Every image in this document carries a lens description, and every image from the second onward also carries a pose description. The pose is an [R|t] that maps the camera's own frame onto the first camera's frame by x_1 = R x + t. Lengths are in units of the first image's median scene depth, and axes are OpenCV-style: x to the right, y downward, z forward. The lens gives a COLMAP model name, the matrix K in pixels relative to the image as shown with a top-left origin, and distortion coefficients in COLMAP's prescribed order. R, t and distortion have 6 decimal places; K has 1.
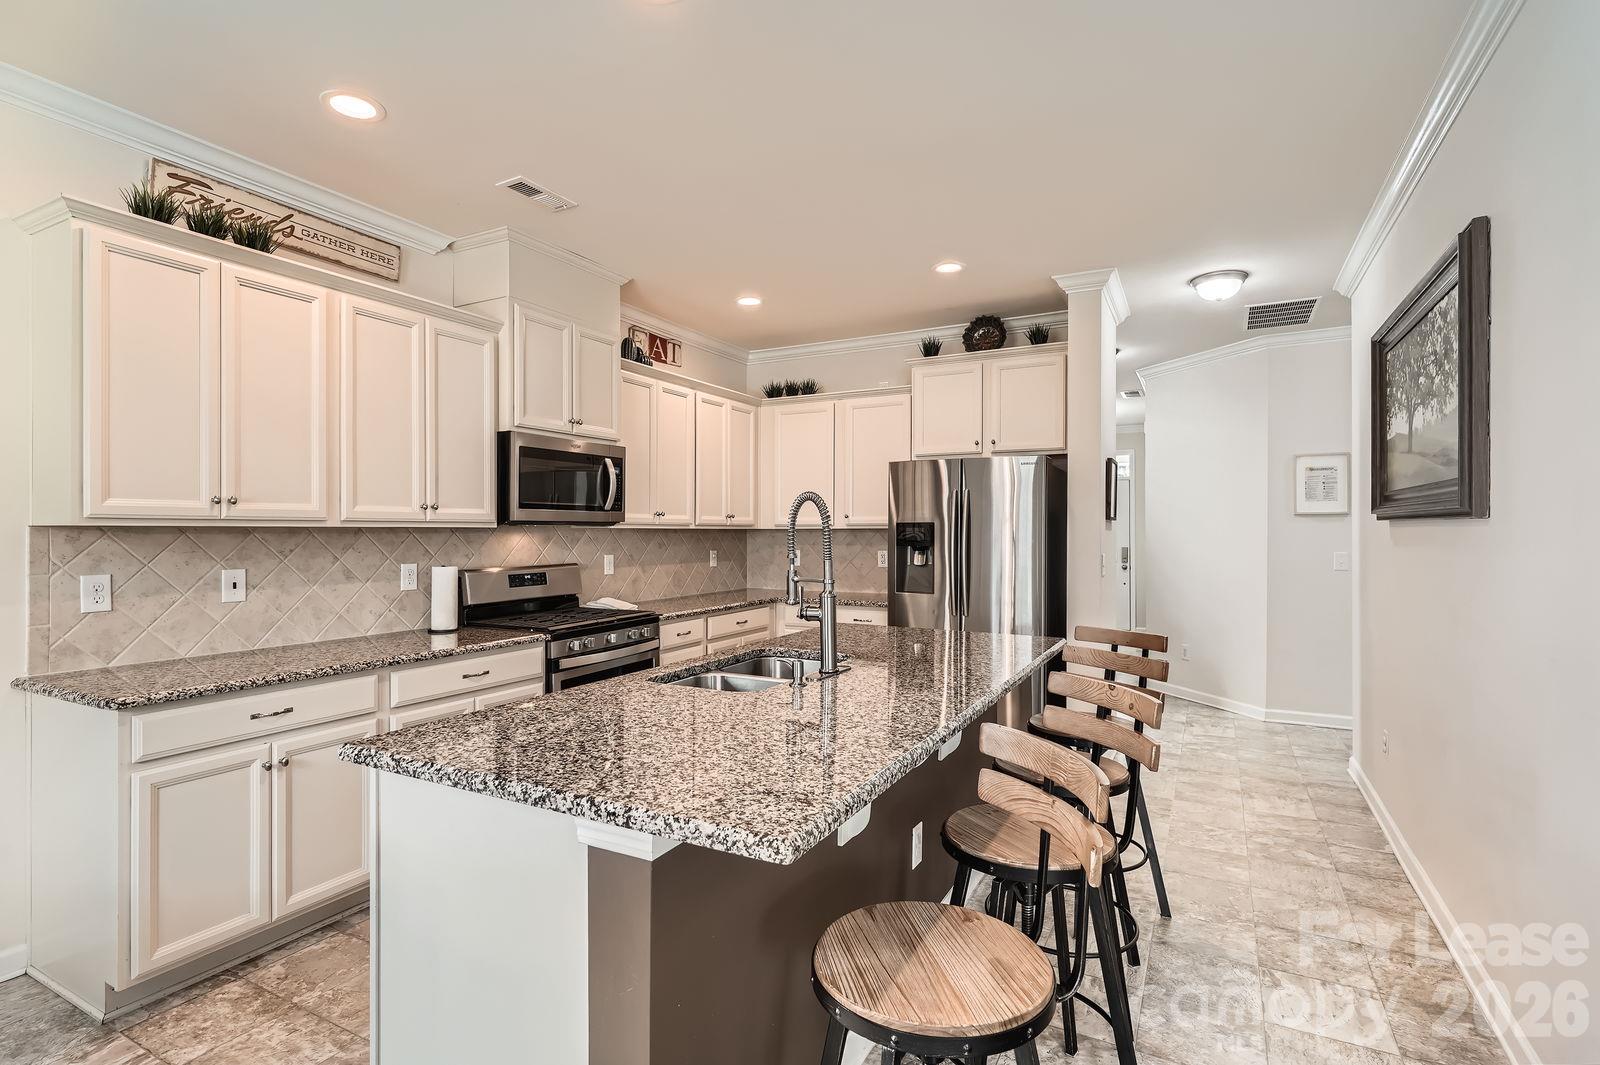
lens RADIAL K [[775.1, 0, 811.8], [0, 775.1, 529.6], [0, 0, 1]] dist [0.004832, -0.004719]
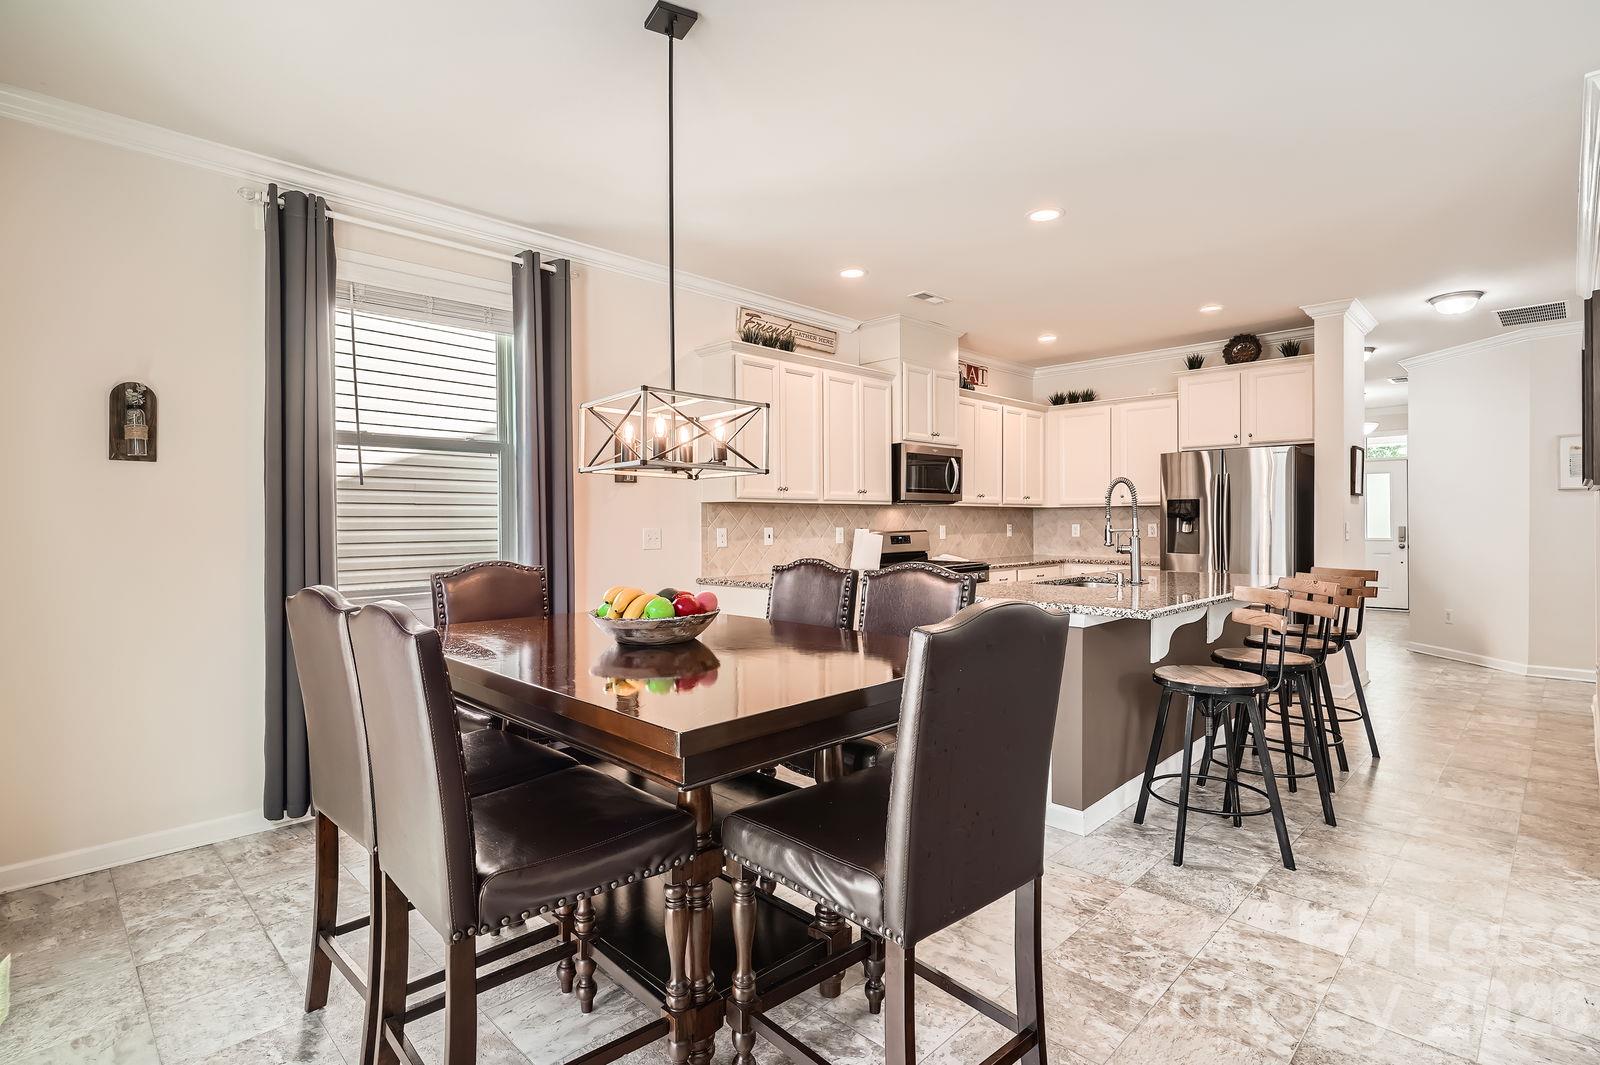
lens RADIAL K [[775.1, 0, 801.9], [0, 775.1, 520.3], [0, 0, 1]] dist [0.004832, -0.004719]
pose [[0.953683, -0.003526, -0.300793, -0.089582], [0.004477, 0.999987, 0.002472, 0.020538], [0.300780, -0.003704, 0.953686, -0.461561]]
